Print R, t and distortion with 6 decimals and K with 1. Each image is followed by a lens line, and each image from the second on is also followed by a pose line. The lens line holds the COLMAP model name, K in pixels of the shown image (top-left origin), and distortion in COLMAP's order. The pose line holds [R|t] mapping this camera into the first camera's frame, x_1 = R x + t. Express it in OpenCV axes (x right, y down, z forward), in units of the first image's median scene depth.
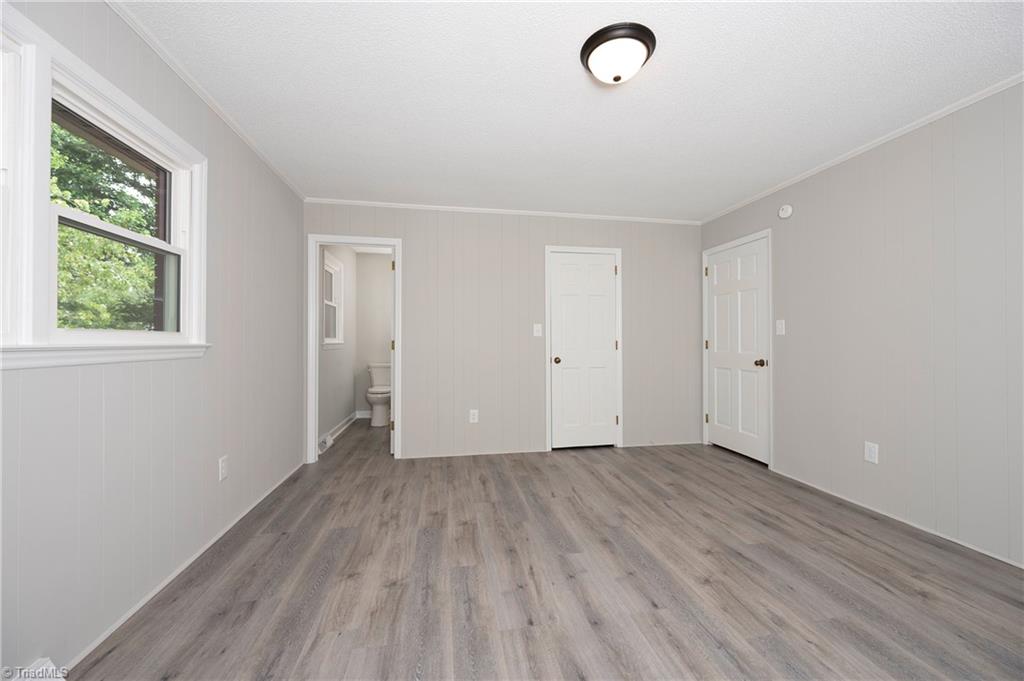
lens RADIAL K [[402.4, 0, 513.0], [0, 402.4, 341.0], [0, 0, 1]] dist [0.000887, -0.000524]
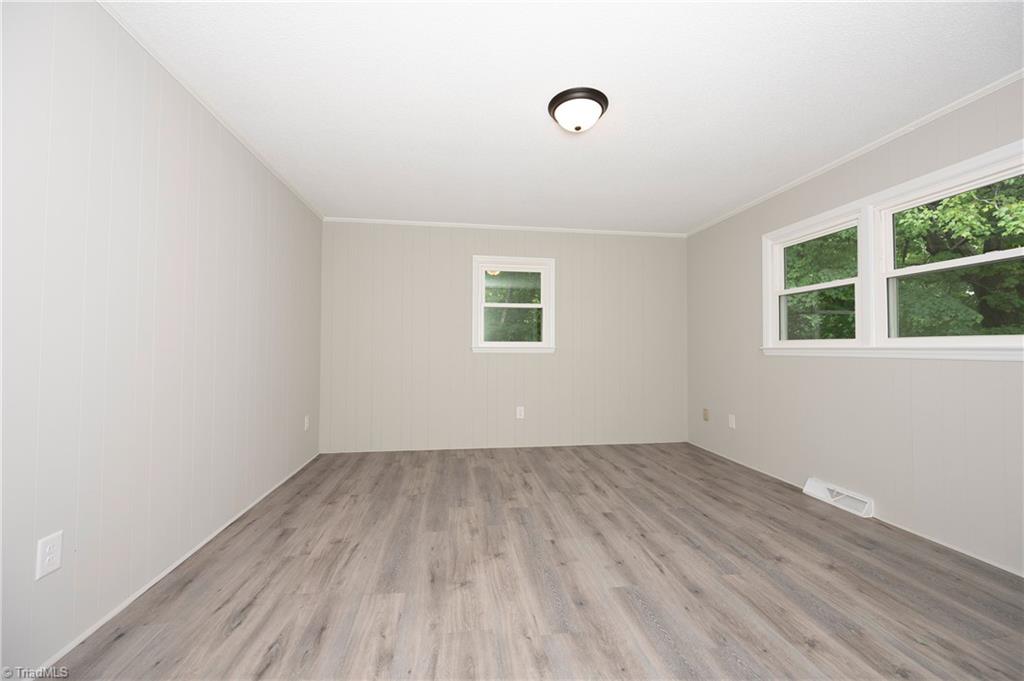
lens RADIAL K [[402.4, 0, 510.8], [0, 402.4, 339.9], [0, 0, 1]] dist [0.000887, -0.000524]
pose [[-0.999357, -0.001633, 0.035828, 0.389752], [-0.002491, 0.999711, -0.023922, 0.020215], [-0.035779, -0.023996, -0.999072, 2.058616]]
